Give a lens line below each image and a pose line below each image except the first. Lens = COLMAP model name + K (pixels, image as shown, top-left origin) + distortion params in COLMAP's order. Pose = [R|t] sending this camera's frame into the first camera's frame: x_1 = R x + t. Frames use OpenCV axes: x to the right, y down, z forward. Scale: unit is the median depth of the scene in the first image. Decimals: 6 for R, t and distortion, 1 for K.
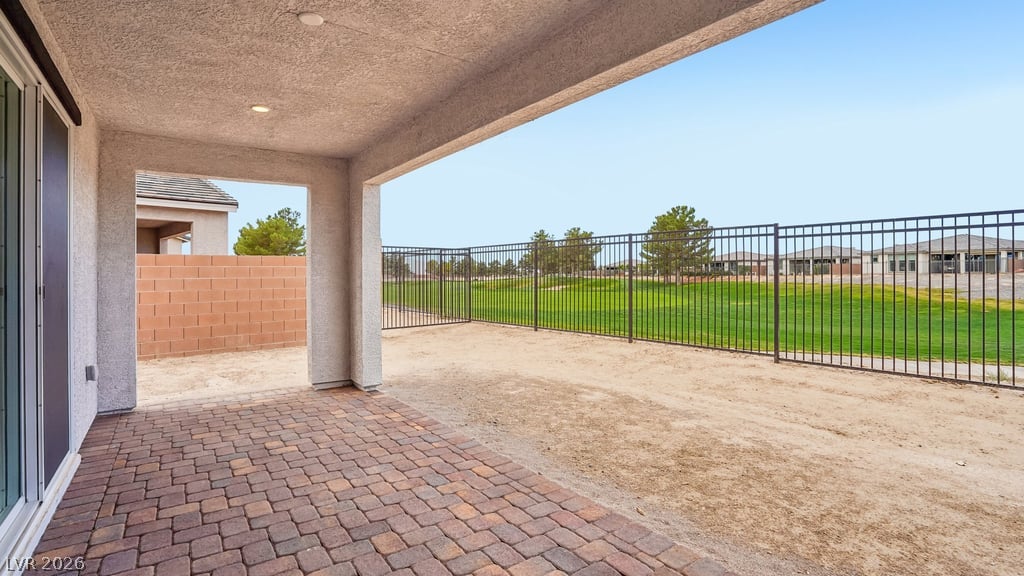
lens RADIAL K [[476.6, 0, 511.6], [0, 476.6, 273.7], [0, 0, 1]] dist [-0.050370, 0.008034]
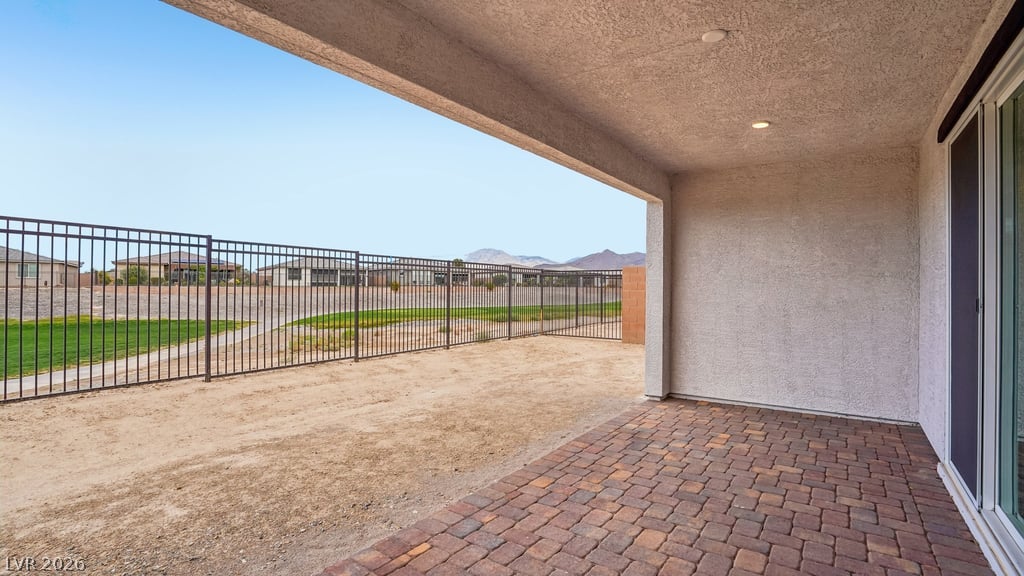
lens RADIAL K [[476.6, 0, 501.1], [0, 476.6, 290.6], [0, 0, 1]] dist [-0.050370, 0.008034]
pose [[-0.293872, 0.000518, 0.955845, -0.838765], [-0.006566, 0.999975, -0.002561, 0.006229], [-0.955822, -0.007029, -0.293861, 1.156224]]
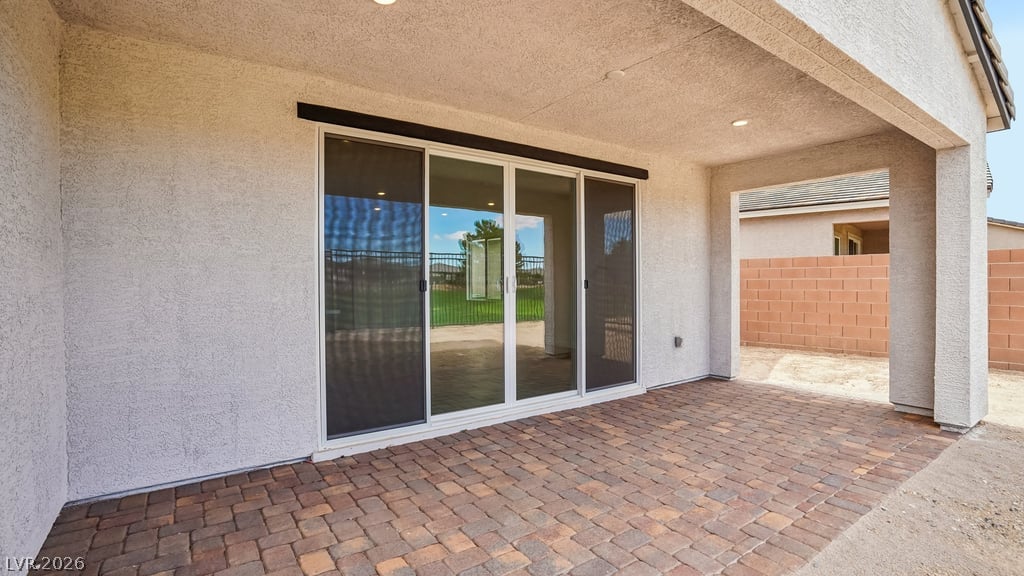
lens RADIAL K [[476.6, 0, 510.4], [0, 476.6, 290.5], [0, 0, 1]] dist [-0.050370, 0.008034]
pose [[-0.014721, 0.024819, -0.999584, 0.592355], [0.010098, 0.999645, 0.024672, 0.008963], [0.999841, -0.009731, -0.014966, 0.478992]]
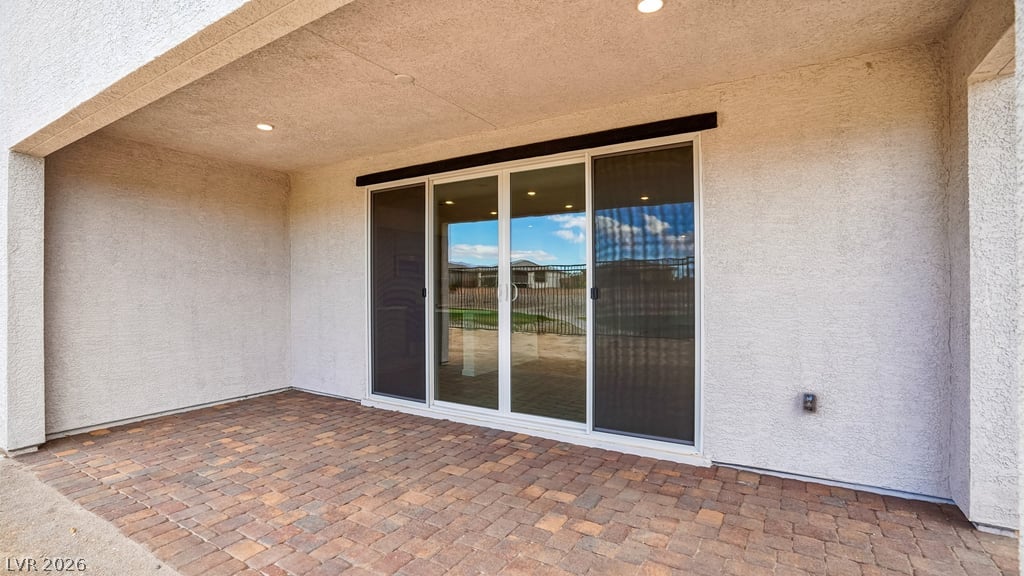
lens RADIAL K [[476.6, 0, 516.1], [0, 476.6, 292.3], [0, 0, 1]] dist [-0.050370, 0.008034]
pose [[-0.923059, 0.013882, -0.384408, -0.145430], [0.011375, 0.999897, 0.008795, 0.012396], [0.384490, 0.003746, -0.923122, 1.522087]]
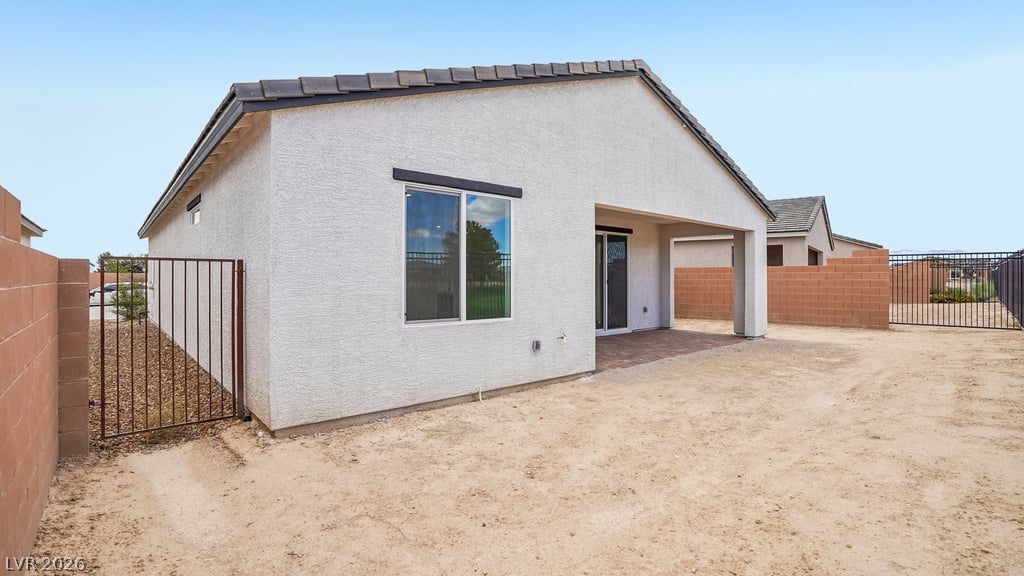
lens RADIAL K [[476.6, 0, 513.5], [0, 476.6, 279.3], [0, 0, 1]] dist [-0.050370, 0.008034]
pose [[0.091003, 0.006780, -0.995828, 2.129065], [0.002539, 0.999972, 0.007040, -0.011755], [0.995847, -0.003169, 0.090983, -0.165296]]
